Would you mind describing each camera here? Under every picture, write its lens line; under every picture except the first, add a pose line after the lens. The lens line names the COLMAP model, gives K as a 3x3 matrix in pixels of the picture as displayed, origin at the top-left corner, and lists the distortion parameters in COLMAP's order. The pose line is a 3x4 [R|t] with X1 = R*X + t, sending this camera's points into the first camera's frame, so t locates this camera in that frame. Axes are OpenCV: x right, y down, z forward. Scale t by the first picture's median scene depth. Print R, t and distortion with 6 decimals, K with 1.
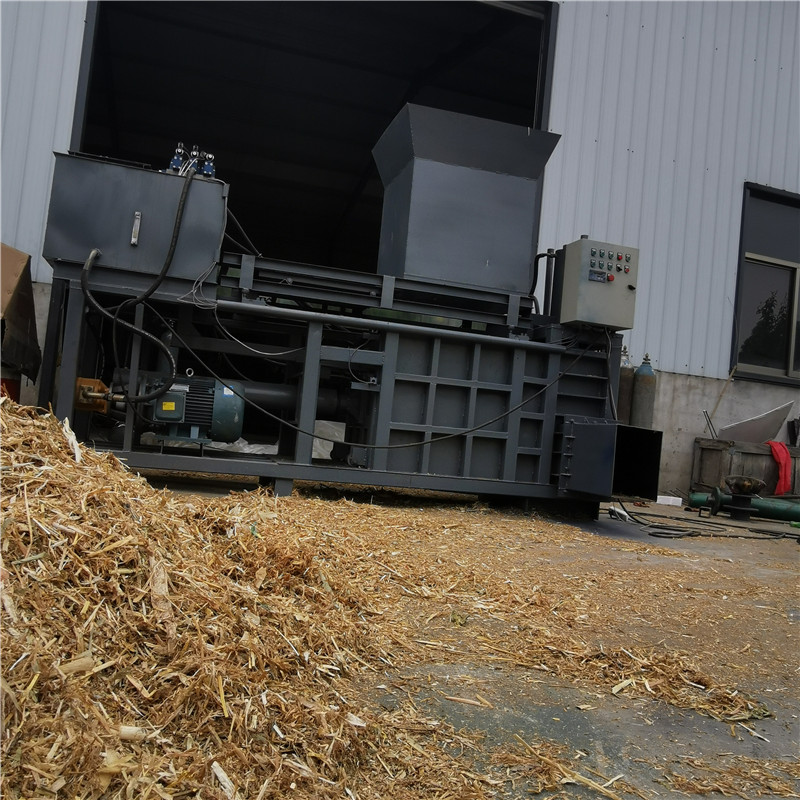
lens RADIAL K [[766.9, 0, 396.2], [0, 766.9, 405.3], [0, 0, 1]] dist [-0.061820, -0.000853]
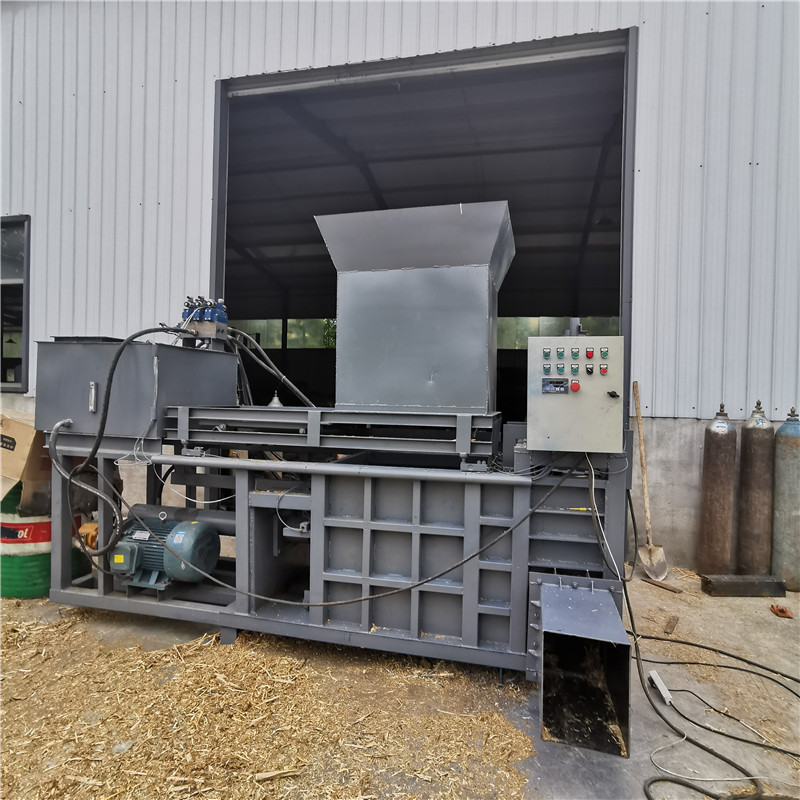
lens RADIAL K [[516.7, 0, 401.1], [0, 516.7, 397.6], [0, 0, 1]] dist [-0.067608, 0.070762]
pose [[0.863902, -0.078723, -0.497469, 0.377744], [0.079441, 0.996644, -0.019760, -0.160015], [0.497355, -0.022449, 0.867257, 0.505813]]
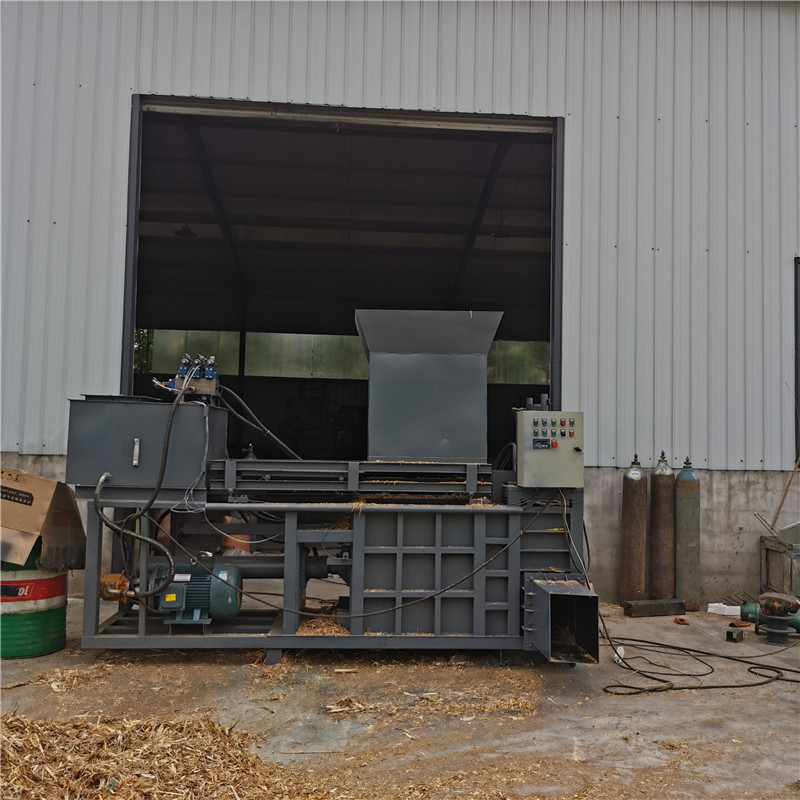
lens RADIAL K [[823.4, 0, 401.7], [0, 823.4, 397.2], [0, 0, 1]] dist [0.036726, -0.032376]
pose [[0.972146, -0.093791, -0.214794, 0.328093], [0.084607, 0.995079, -0.051579, -0.191175], [0.218574, 0.031969, 0.975297, -0.190163]]
